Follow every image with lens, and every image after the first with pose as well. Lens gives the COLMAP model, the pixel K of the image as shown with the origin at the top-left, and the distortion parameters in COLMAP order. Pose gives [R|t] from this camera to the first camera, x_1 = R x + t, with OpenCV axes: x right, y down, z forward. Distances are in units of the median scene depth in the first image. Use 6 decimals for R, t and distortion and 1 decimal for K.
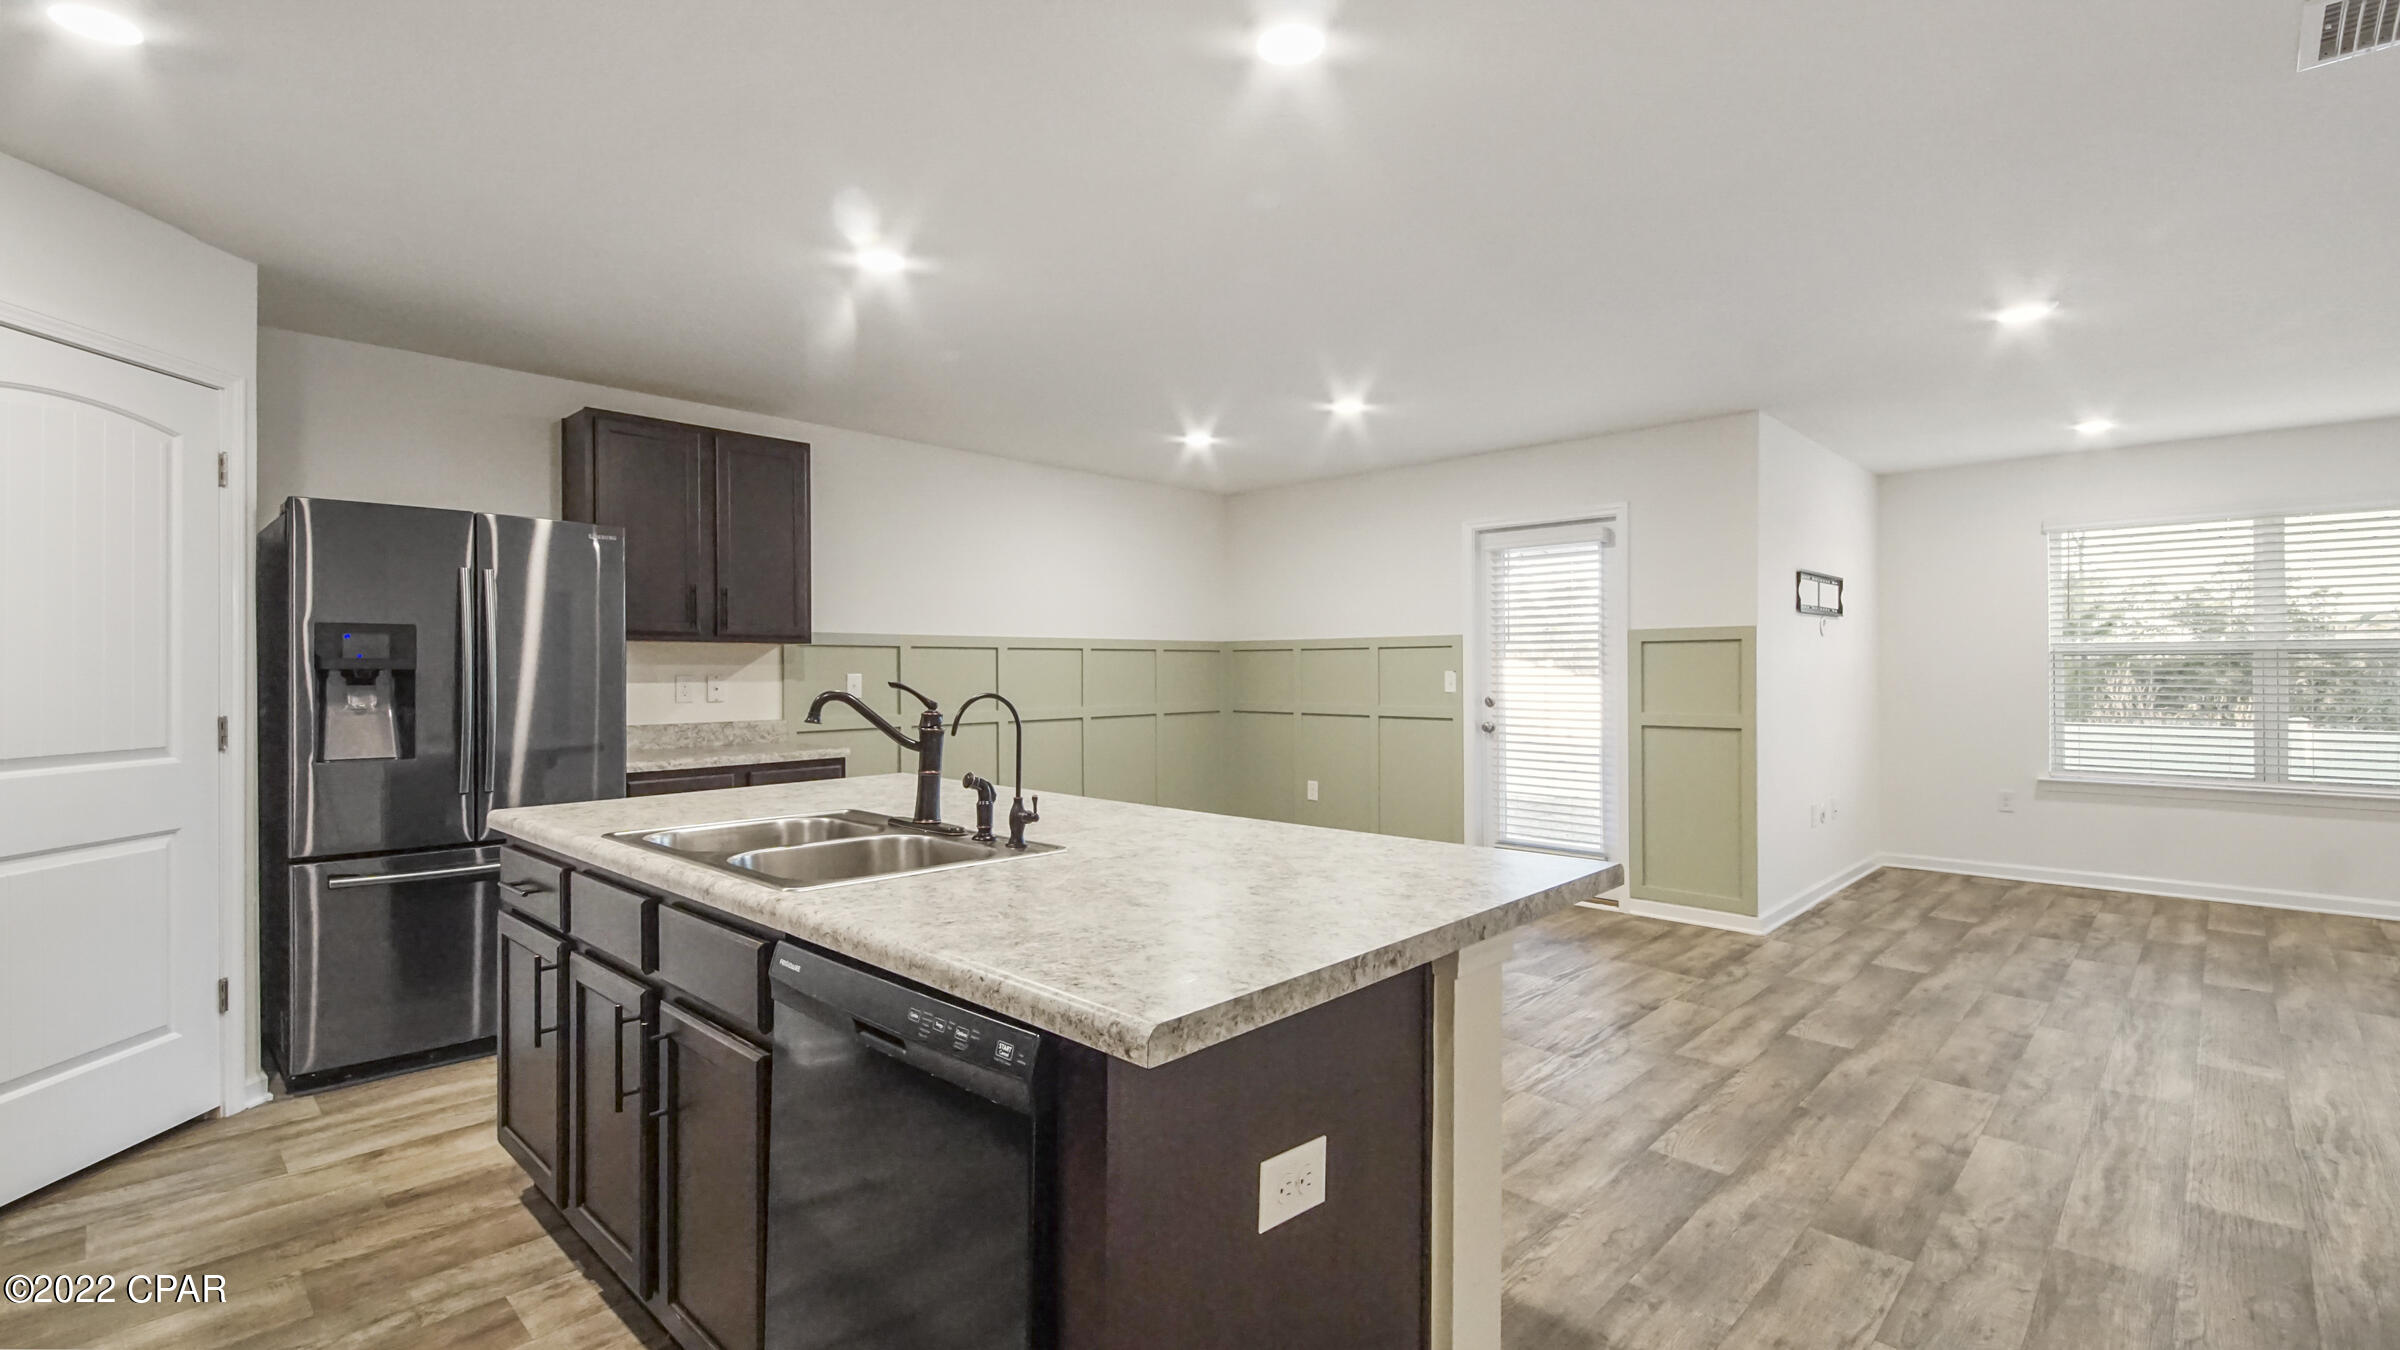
lens RADIAL K [[1030.9, 0, 1191.4], [0, 1030.9, 665.6], [0, 0, 1]] dist [0.015669, -0.013550]
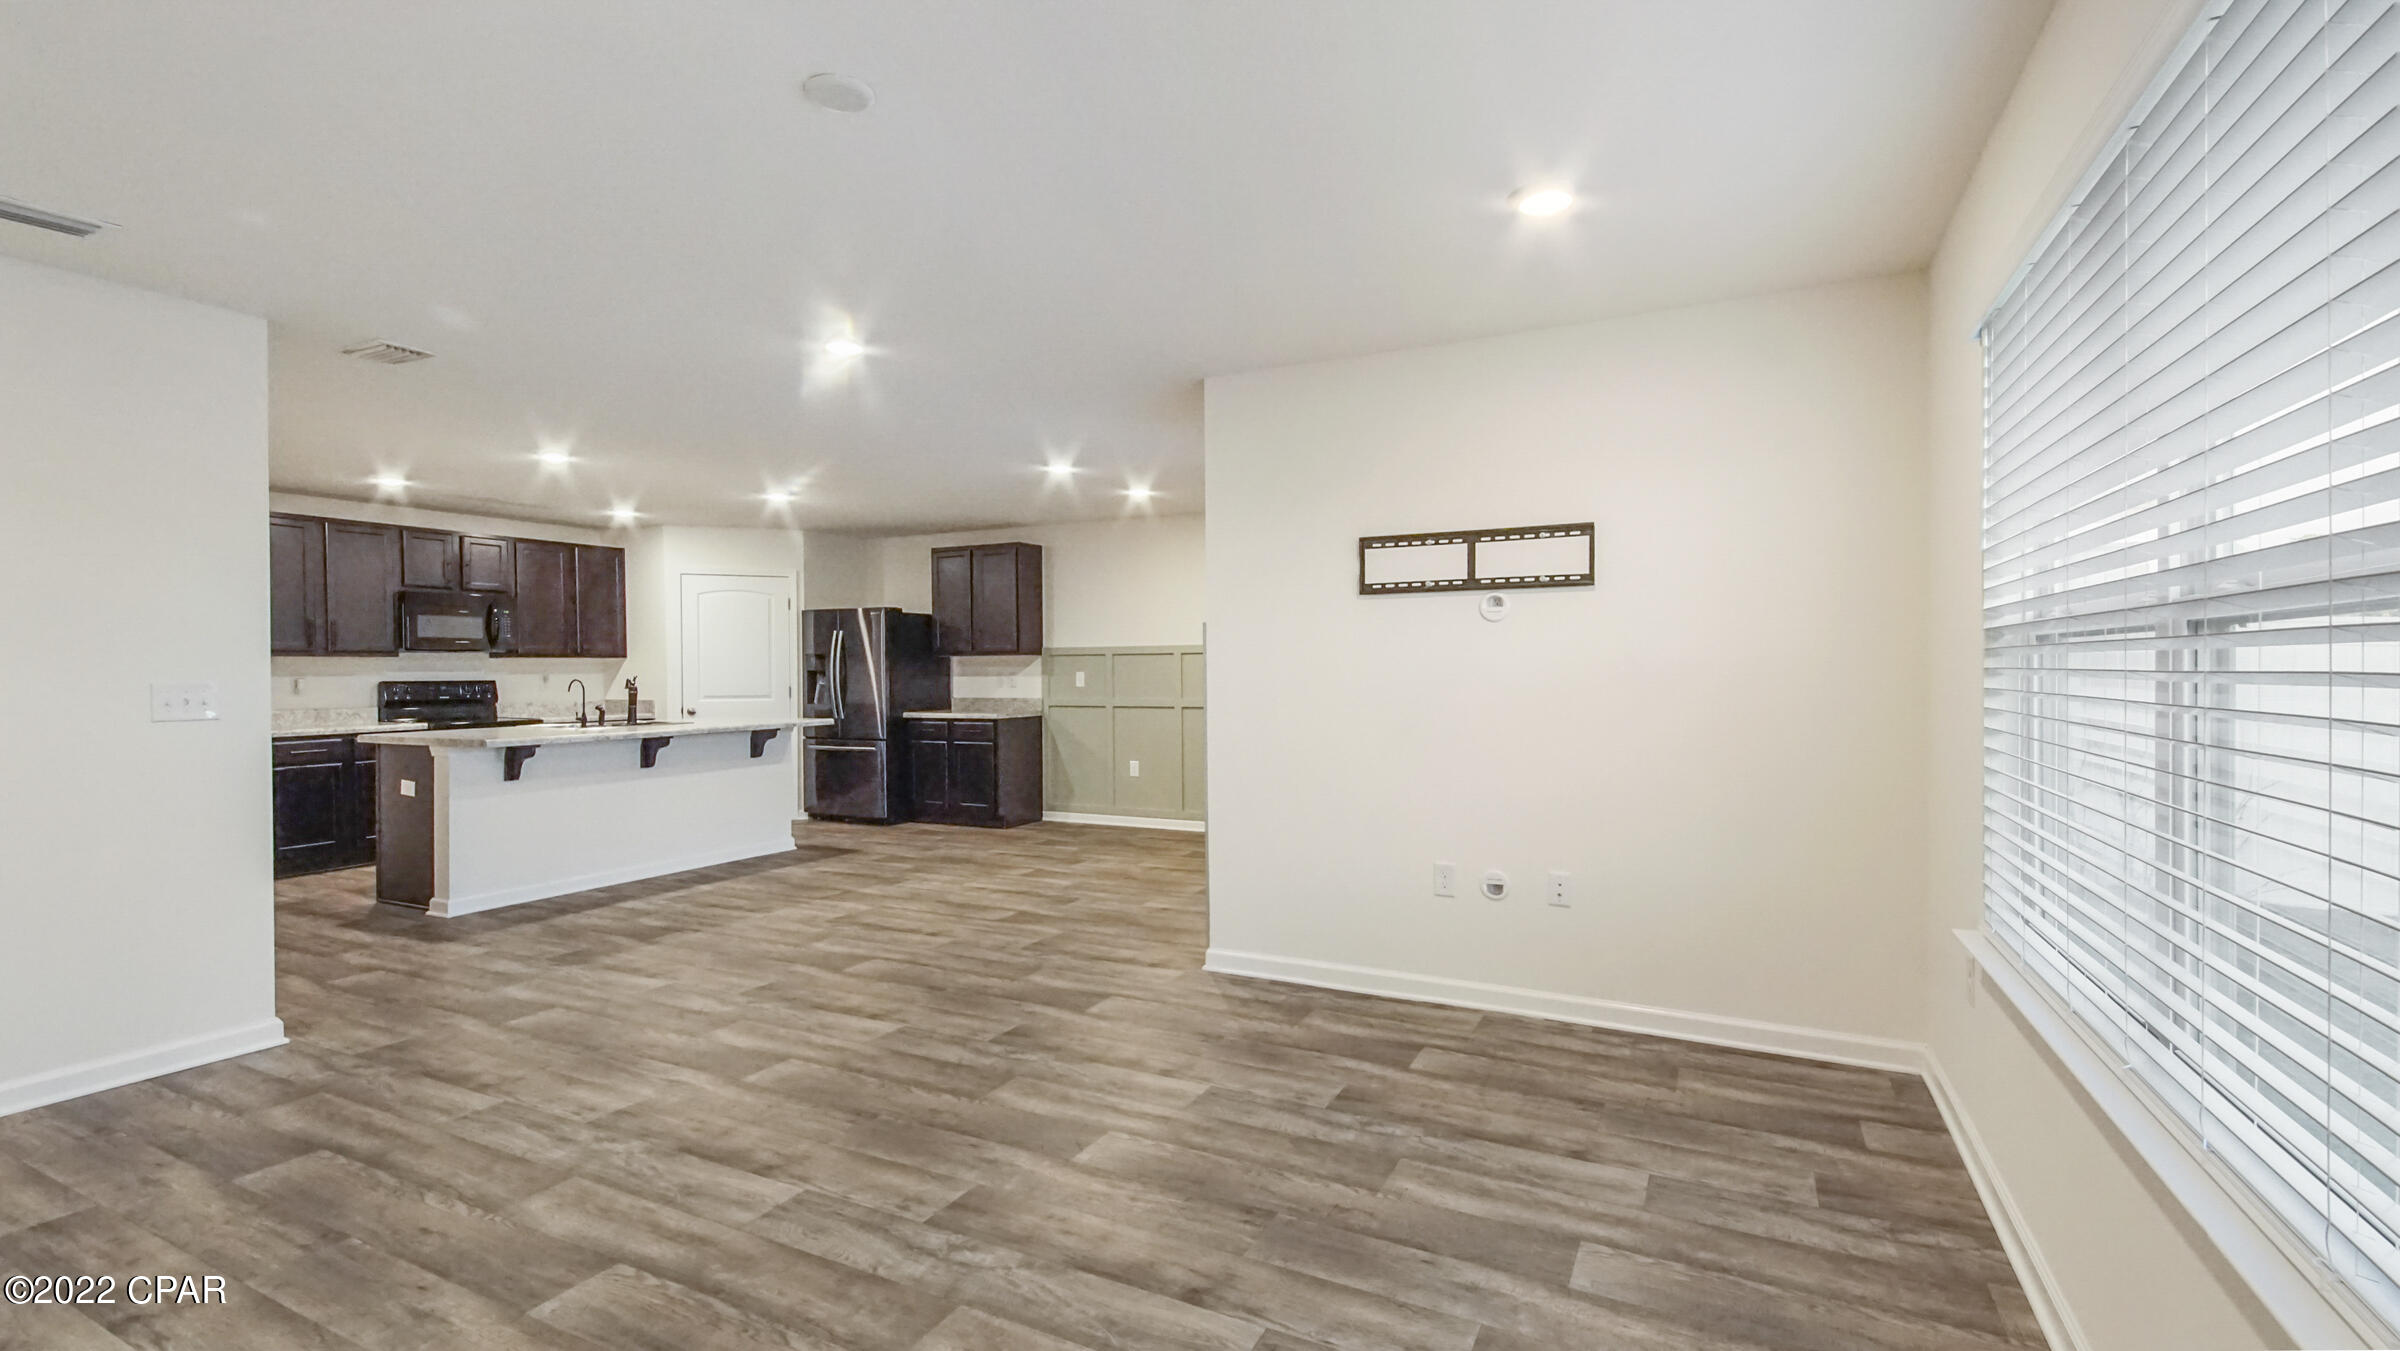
lens RADIAL K [[1008.0, 0, 1187.9], [0, 1008.0, 665.6], [0, 0, 1]] dist [0.010794, -0.000089]
pose [[0.340412, 0.001945, -0.940274, 2.955226], [0.006438, 0.999970, 0.004399, -0.019834], [0.940254, -0.007551, 0.340389, 1.470631]]
